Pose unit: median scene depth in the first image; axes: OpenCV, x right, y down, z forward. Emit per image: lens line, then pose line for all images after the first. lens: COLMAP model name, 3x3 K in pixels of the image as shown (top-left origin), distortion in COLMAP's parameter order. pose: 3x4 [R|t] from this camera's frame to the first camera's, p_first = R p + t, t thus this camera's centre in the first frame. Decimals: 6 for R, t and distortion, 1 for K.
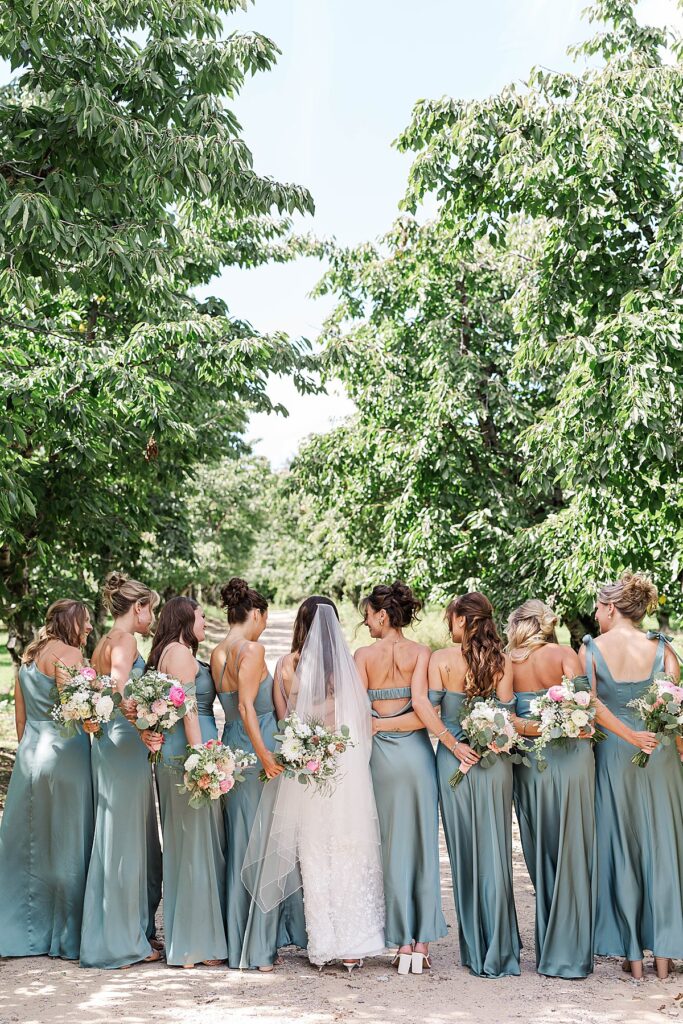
lens RADIAL K [[1456.0, 0, 341.5], [0, 1456.0, 512.0], [0, 0, 1]] dist [-0.002593, -0.002978]
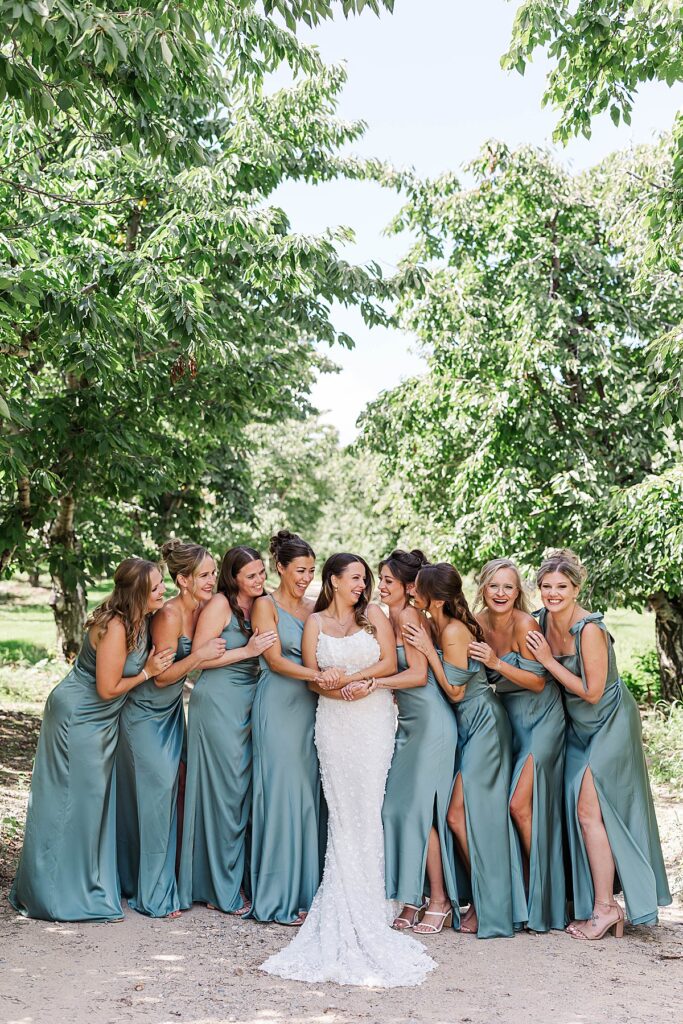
lens RADIAL K [[1325.0, 0, 338.3], [0, 1325.0, 536.2], [0, 0, 1]] dist [0.011265, -0.013973]
pose [[0.997864, 0.041238, -0.050674, -0.000621], [-0.039741, 0.998753, 0.030213, 0.018304], [0.051857, -0.028135, 0.998258, 0.172995]]
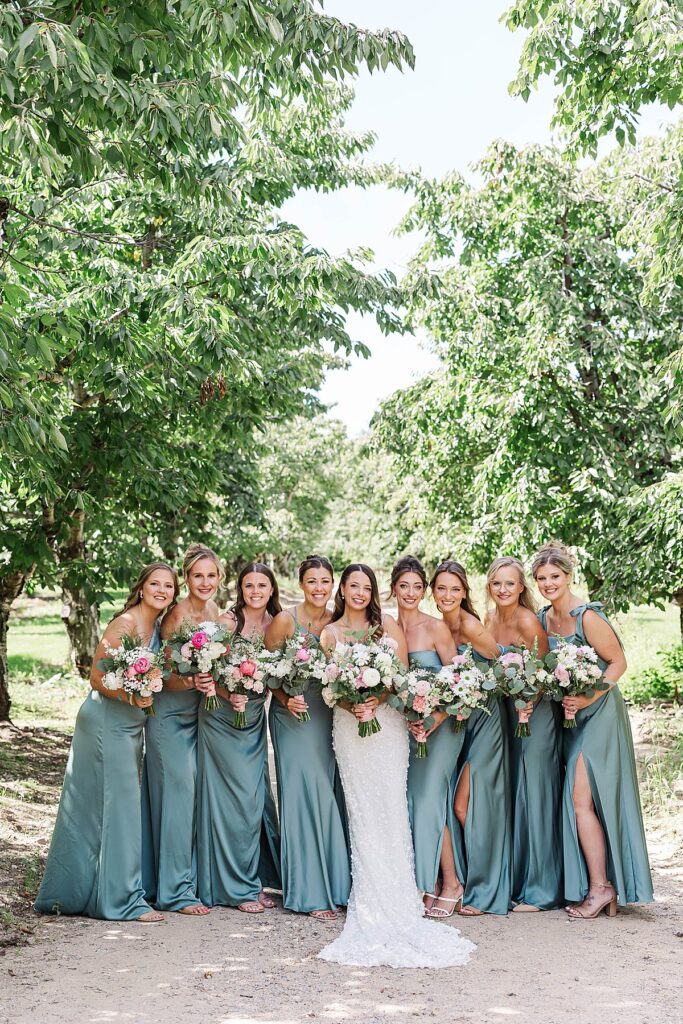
lens RADIAL K [[1431.1, 0, 347.4], [0, 1431.1, 509.4], [0, 0, 1]] dist [-0.034098, 0.015739]
pose [[0.998906, 0.009523, -0.045778, -0.008429], [-0.008814, 0.999839, 0.015655, 0.010185], [0.045920, -0.015235, 0.998829, 0.115977]]
